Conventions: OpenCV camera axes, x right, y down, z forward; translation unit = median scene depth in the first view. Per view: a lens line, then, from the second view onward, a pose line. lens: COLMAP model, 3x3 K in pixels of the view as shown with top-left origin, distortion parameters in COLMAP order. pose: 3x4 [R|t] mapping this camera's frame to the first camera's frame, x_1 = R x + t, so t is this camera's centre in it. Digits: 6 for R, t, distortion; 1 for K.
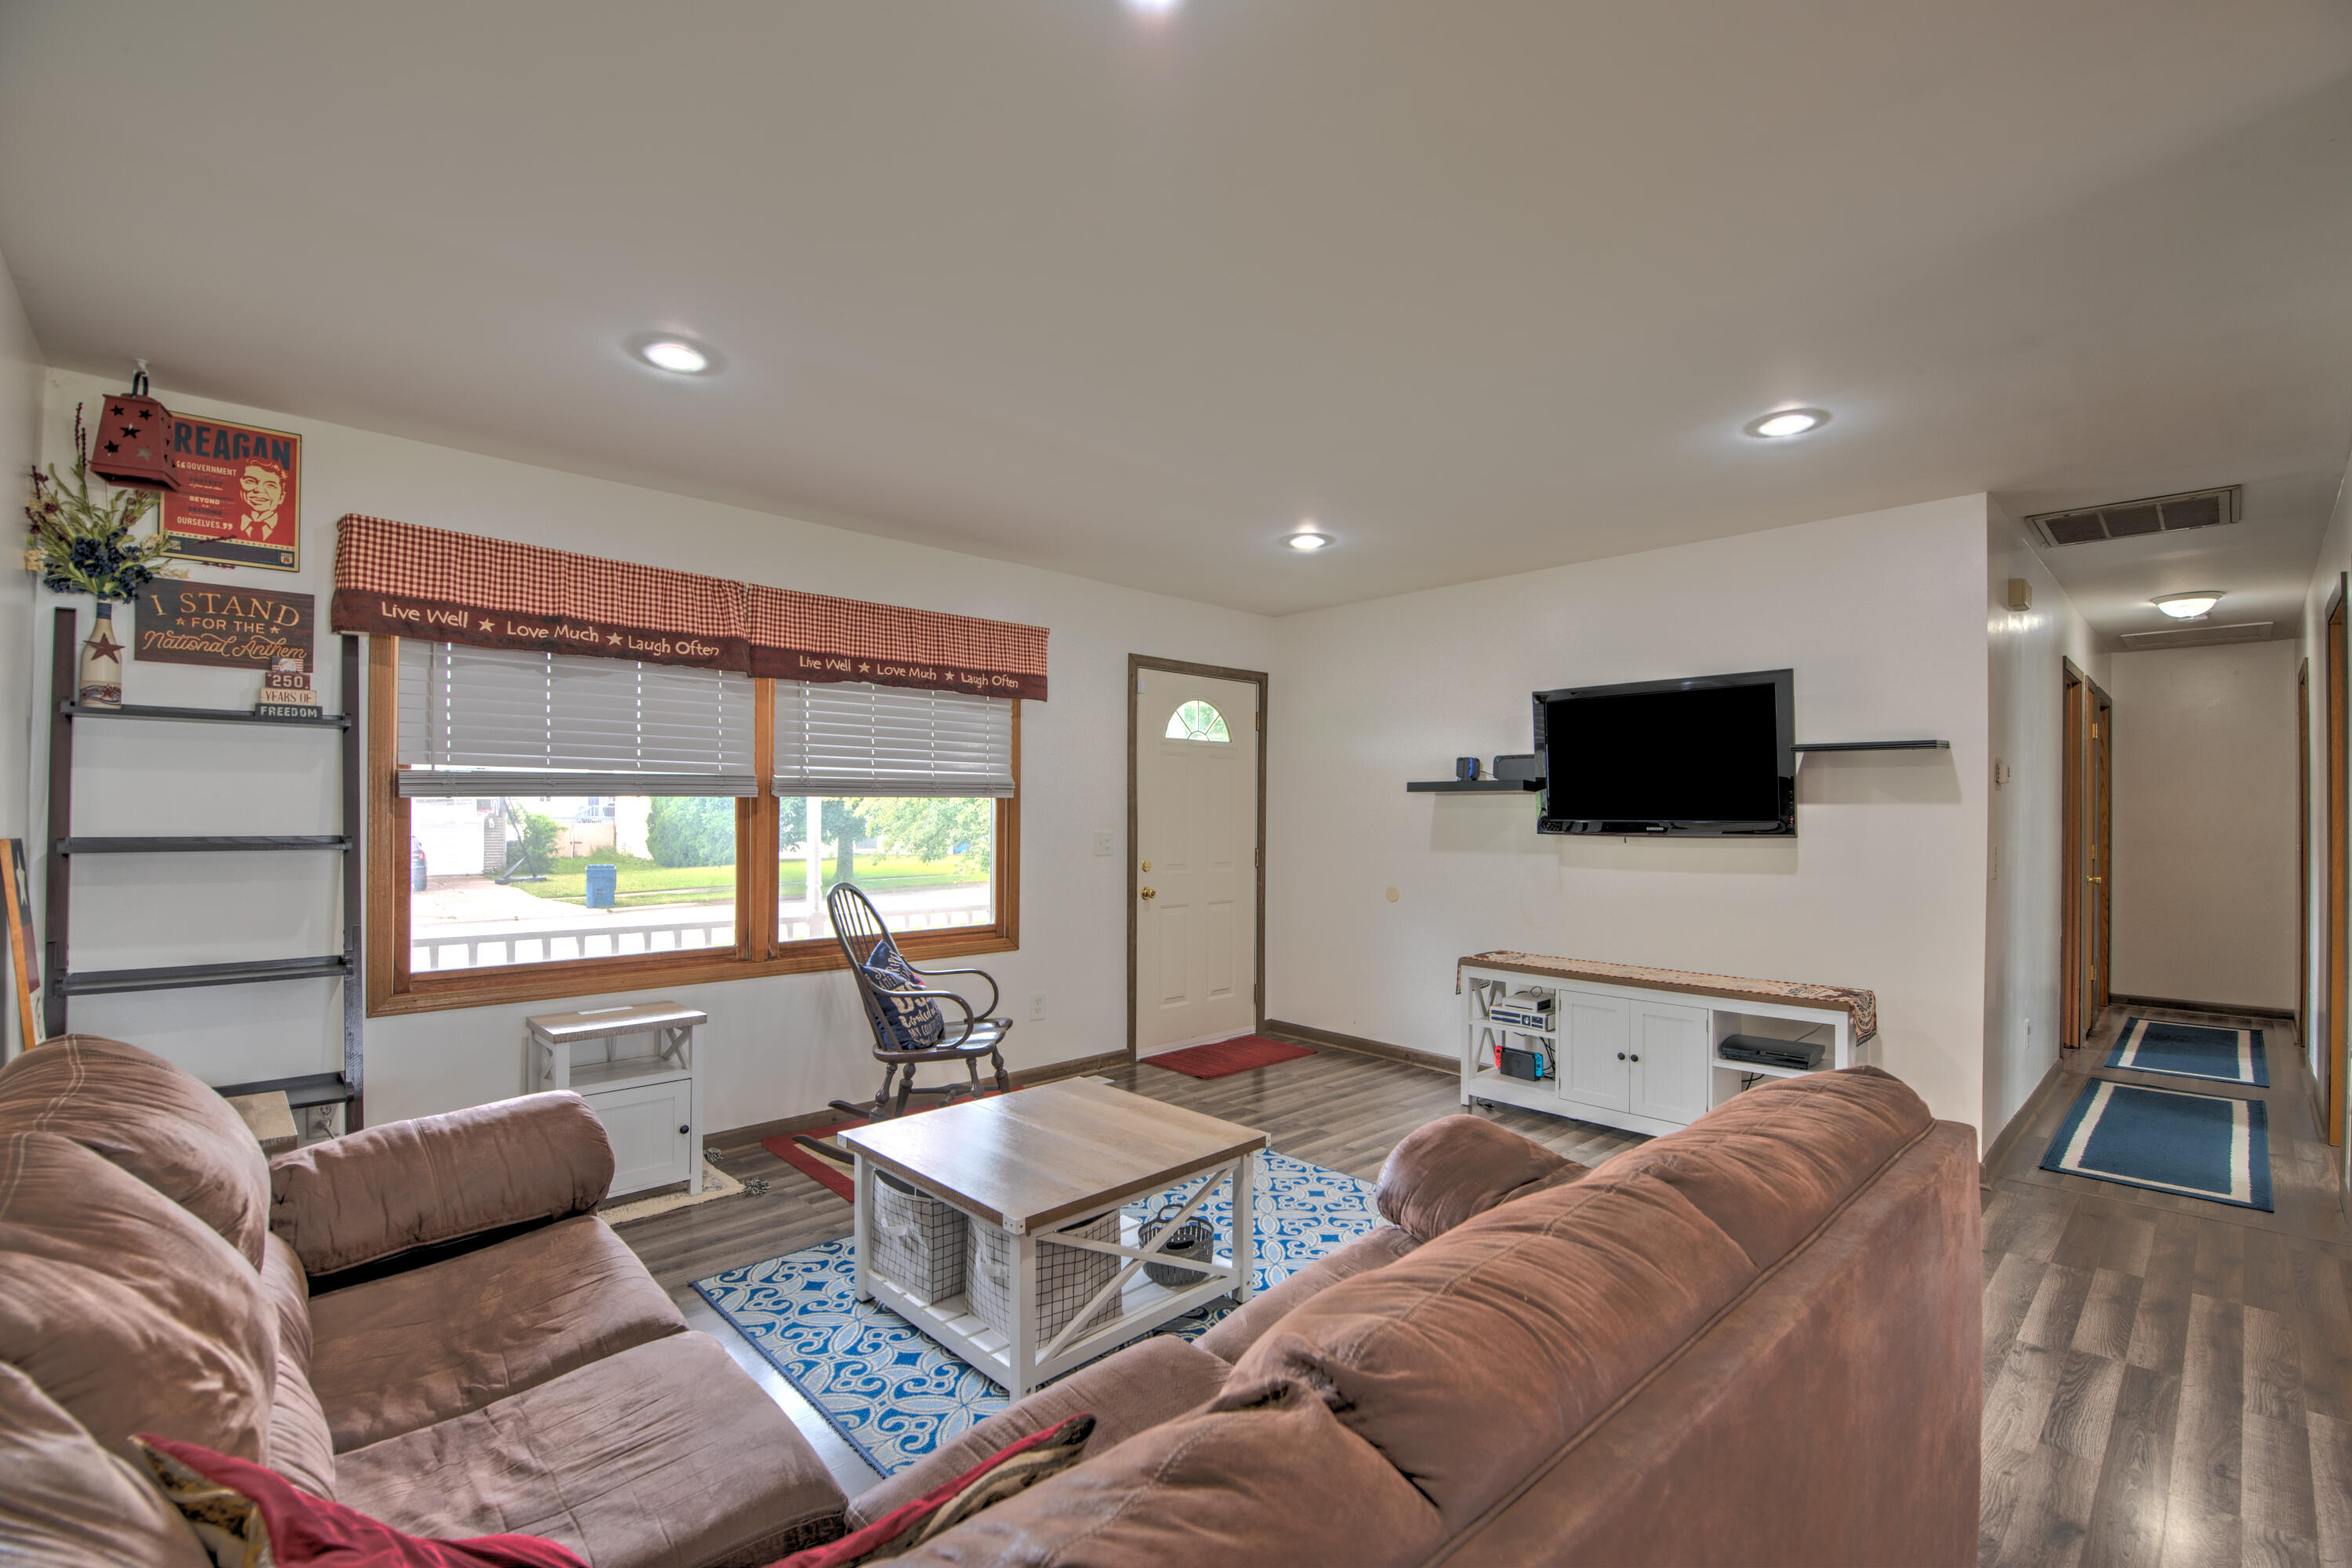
lens RADIAL K [[1024.3, 0, 1188.1], [0, 1024.3, 806.3], [0, 0, 1]] dist [-0.003044, -0.008580]
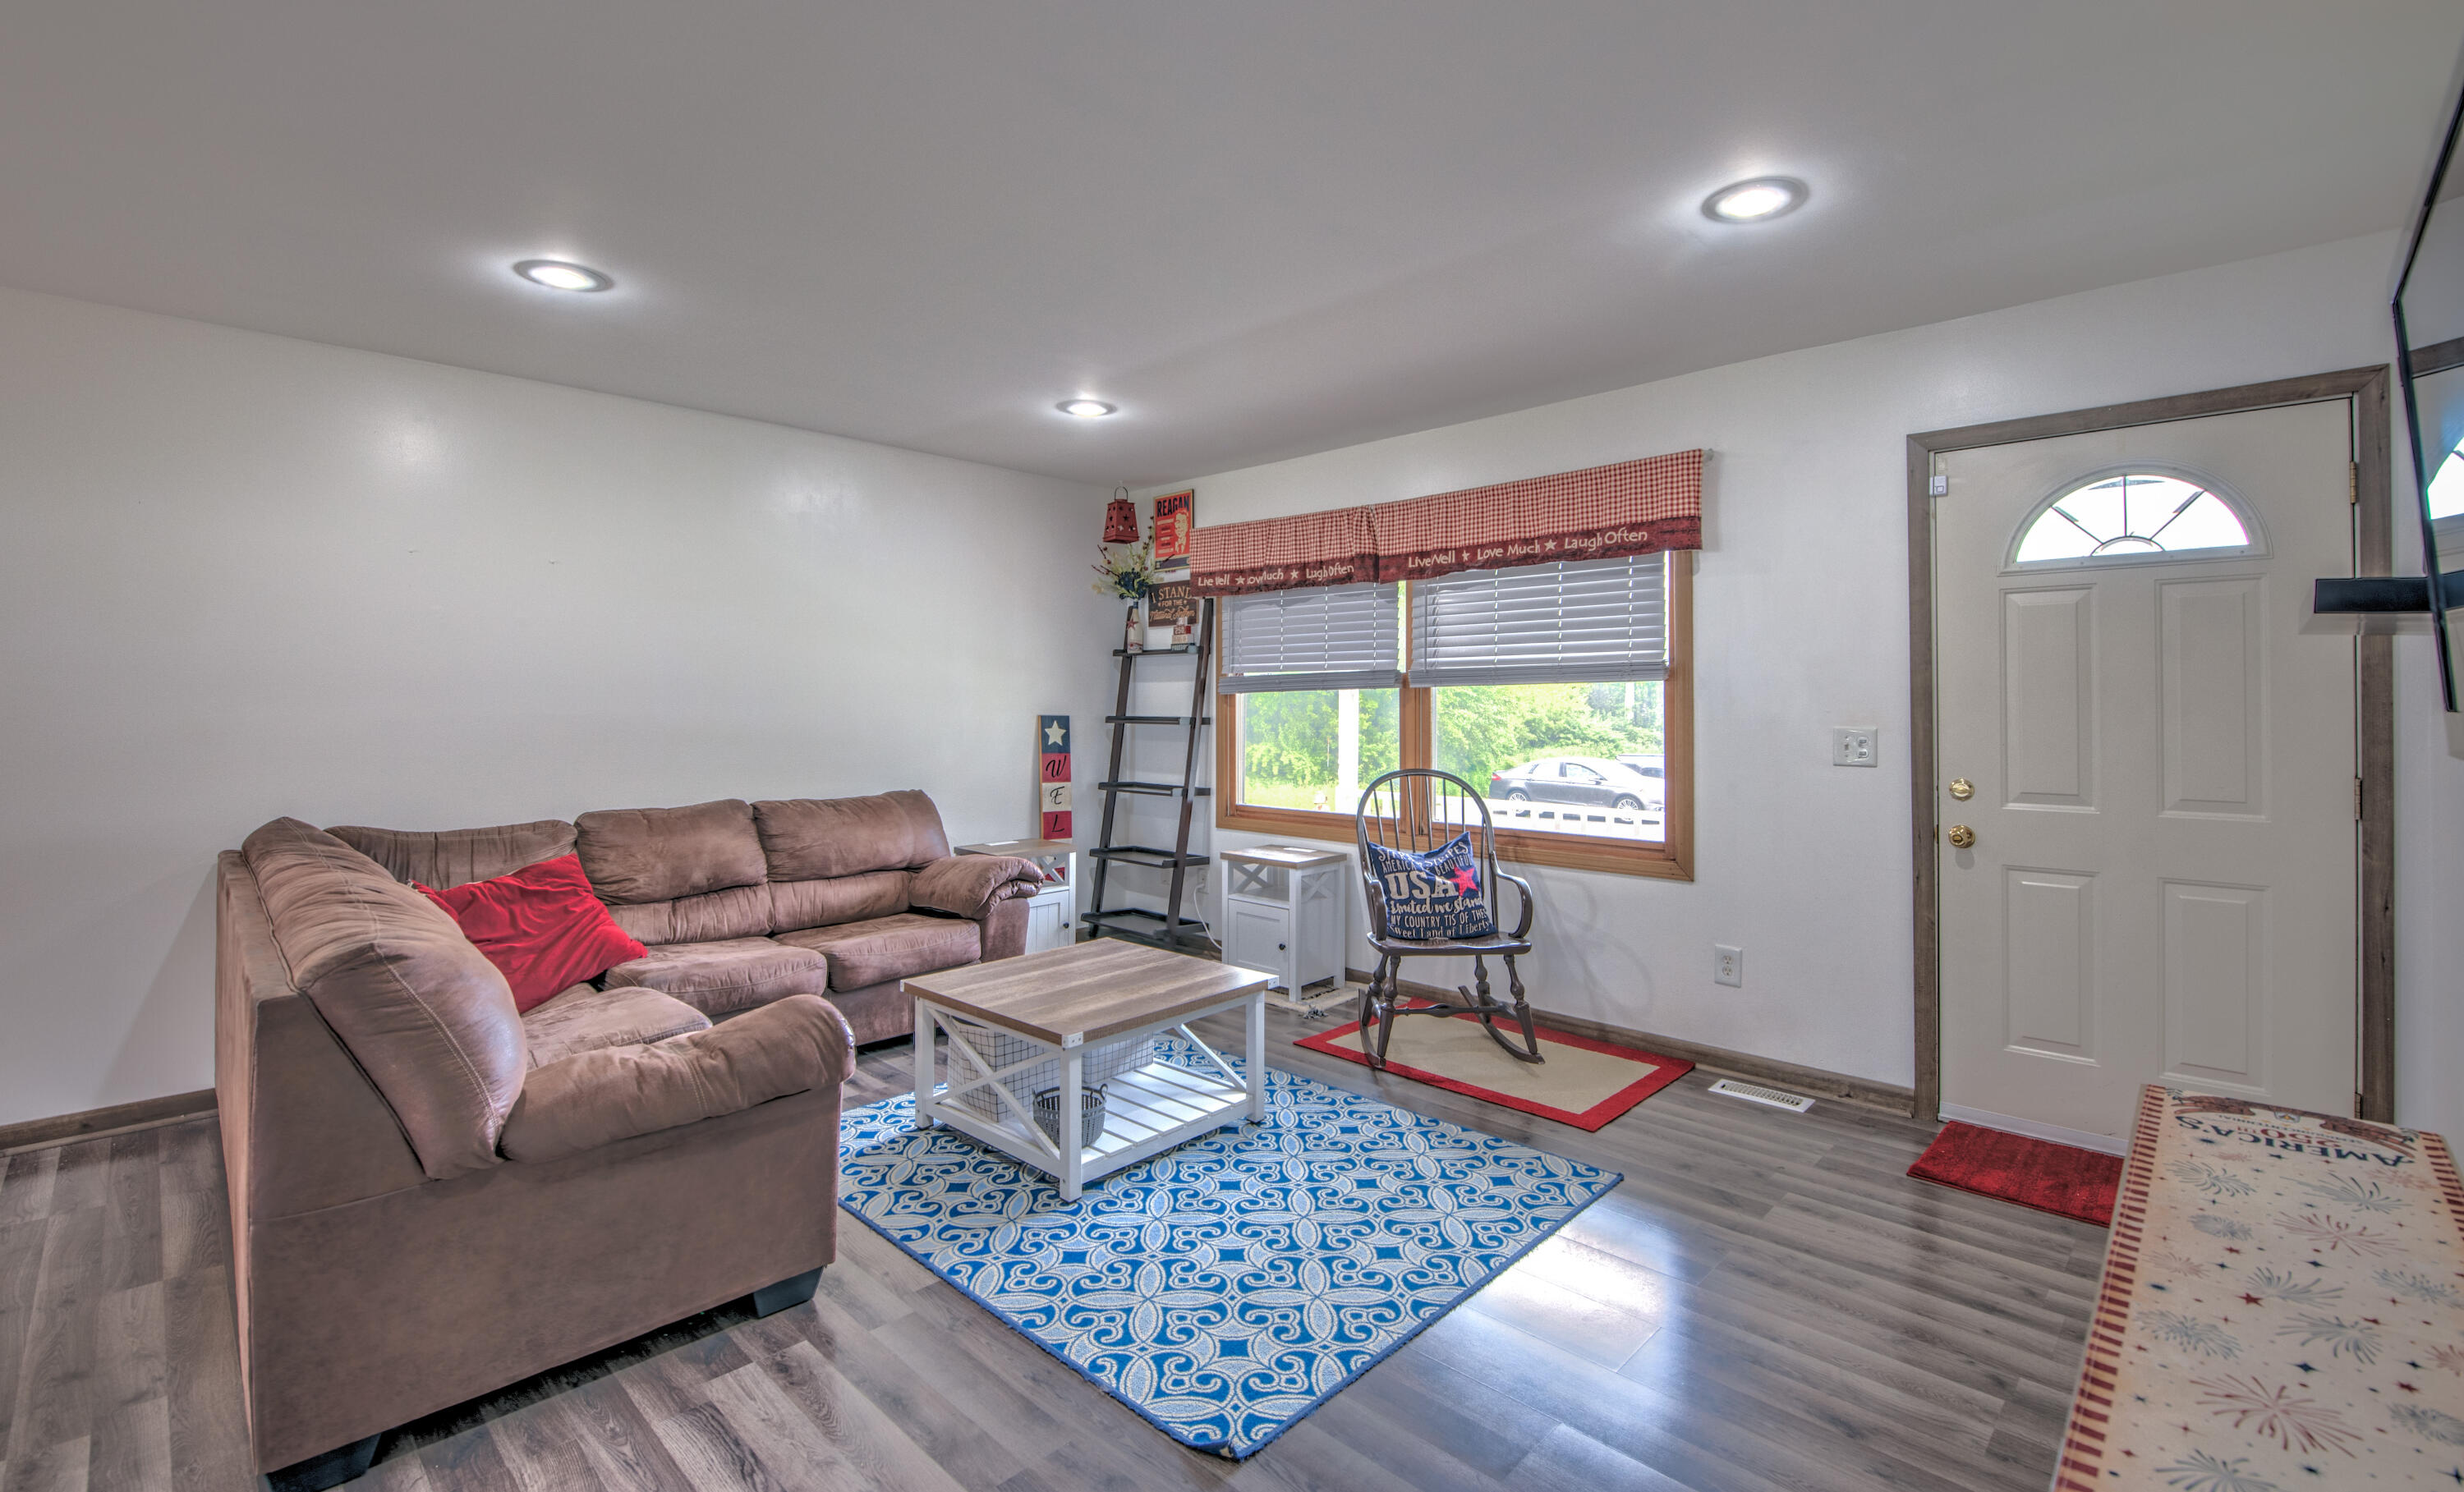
lens RADIAL K [[1061.0, 0, 1238.4], [0, 1061.0, 698.6], [0, 0, 1]] dist [-0.000765, -0.000097]
pose [[0.040301, -0.011381, -0.999123, 0.659314], [0.007197, 0.999912, -0.011099, 0.012182], [0.999162, -0.006744, 0.040380, 0.691227]]
